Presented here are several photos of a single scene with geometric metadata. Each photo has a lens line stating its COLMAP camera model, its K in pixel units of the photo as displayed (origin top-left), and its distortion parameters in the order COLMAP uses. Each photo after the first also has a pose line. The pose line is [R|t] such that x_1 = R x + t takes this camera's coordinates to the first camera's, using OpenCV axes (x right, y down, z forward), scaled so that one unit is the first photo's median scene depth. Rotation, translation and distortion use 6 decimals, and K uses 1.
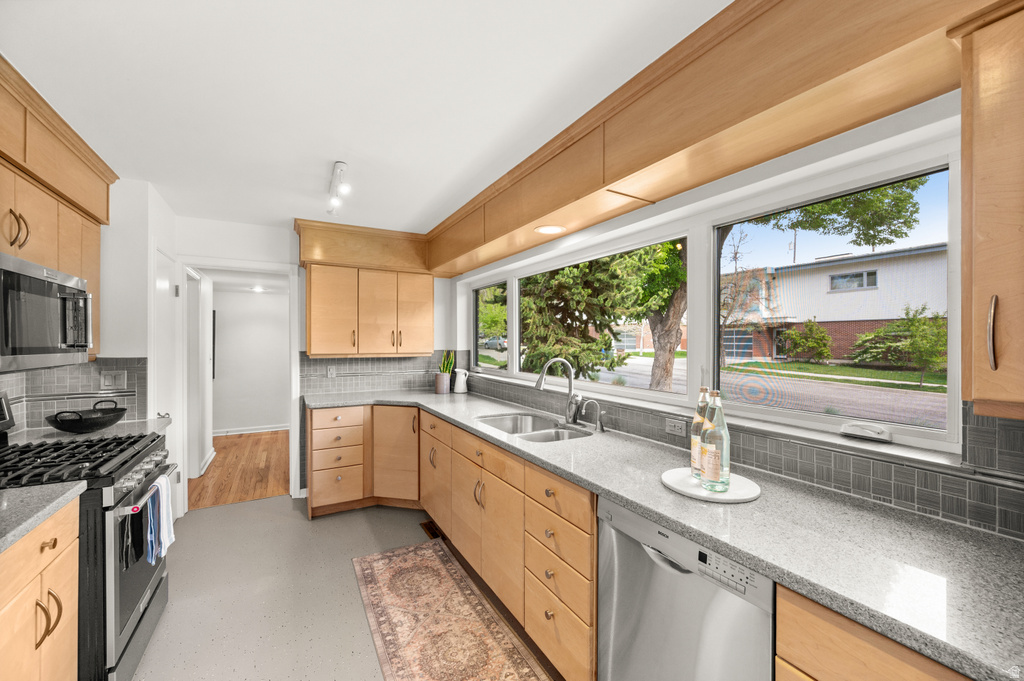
lens RADIAL K [[409.8, 0, 510.0], [0, 409.8, 343.7], [0, 0, 1]] dist [0.003036, -0.000357]
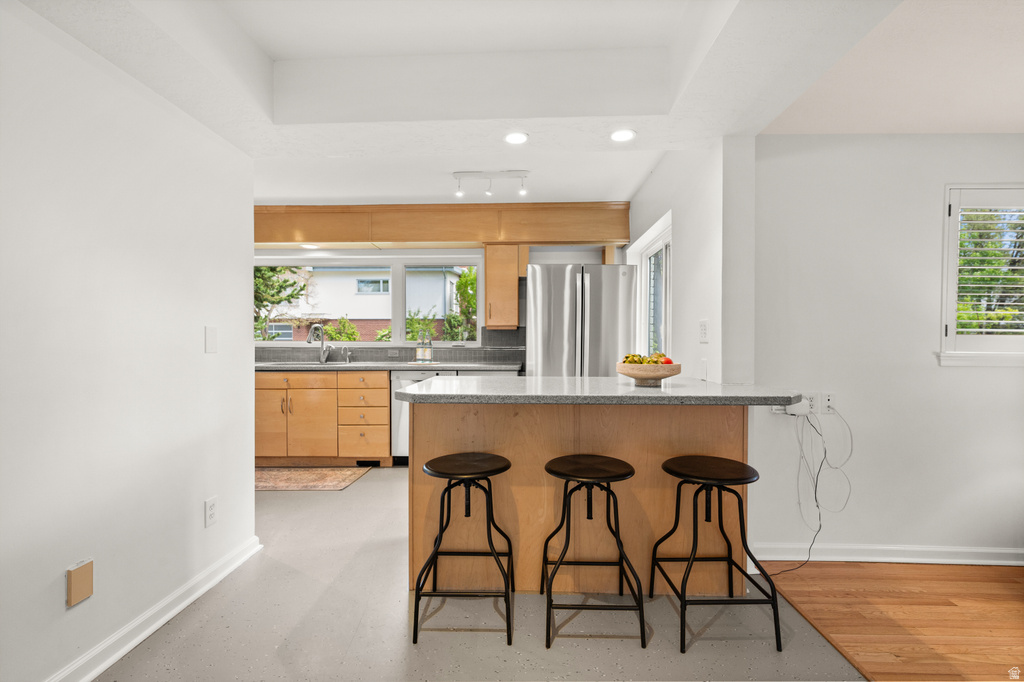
lens RADIAL K [[472.7, 0, 515.7], [0, 472.7, 343.7], [0, 0, 1]] dist [0.000017, -0.000008]
pose [[0.526132, -0.007238, 0.850372, -0.753914], [0.006848, 0.999967, 0.004275, 0.077468], [-0.850376, 0.003574, 0.526164, -0.482175]]
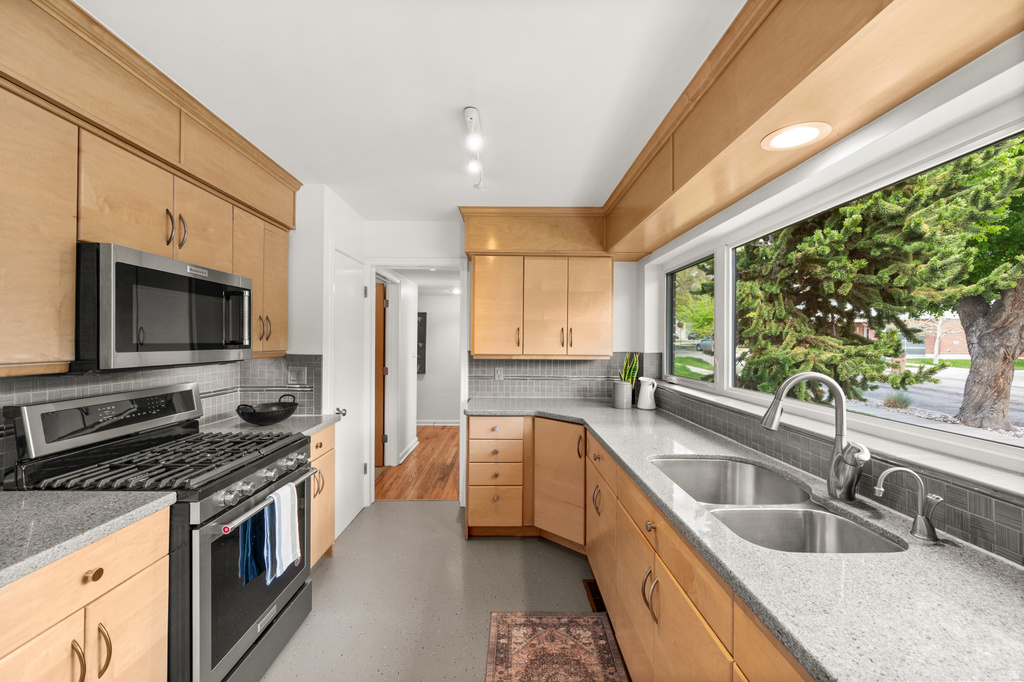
lens RADIAL K [[412.3, 0, 510.6], [0, 412.3, 342.5], [0, 0, 1]] dist [-0.001585, -0.000152]
pose [[0.884210, 0.006997, -0.467038, 0.014686], [-0.008943, 0.999958, -0.001951, 0.000389], [0.467005, 0.005902, 0.884235, 0.240107]]
